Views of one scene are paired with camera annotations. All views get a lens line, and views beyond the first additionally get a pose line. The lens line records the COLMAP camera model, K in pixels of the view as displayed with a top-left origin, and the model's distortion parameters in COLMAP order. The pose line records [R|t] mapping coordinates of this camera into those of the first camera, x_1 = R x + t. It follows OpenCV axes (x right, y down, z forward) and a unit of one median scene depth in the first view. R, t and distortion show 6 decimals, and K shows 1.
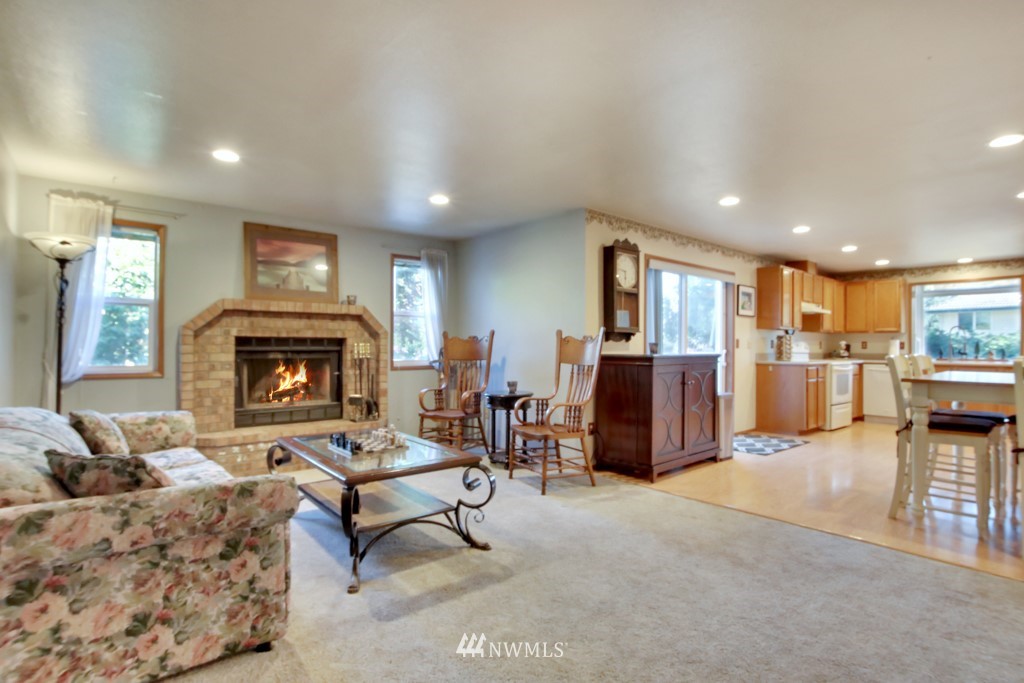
lens RADIAL K [[504.2, 0, 510.8], [0, 504.2, 340.5], [0, 0, 1]] dist [-0.025988, -0.000365]
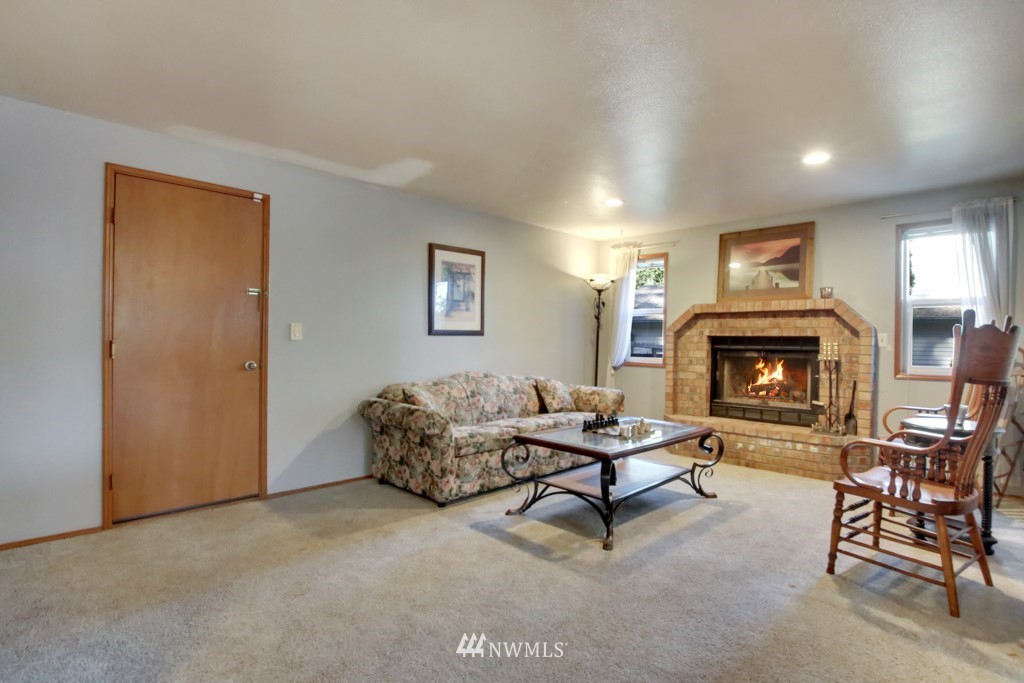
lens RADIAL K [[504.2, 0, 513.1], [0, 504.2, 342.4], [0, 0, 1]] dist [-0.025988, -0.000365]
pose [[0.093856, 0.001431, -0.995585, 0.561500], [-0.001102, 0.999999, 0.001333, 0.005376], [0.995585, 0.000972, 0.093858, 0.443263]]
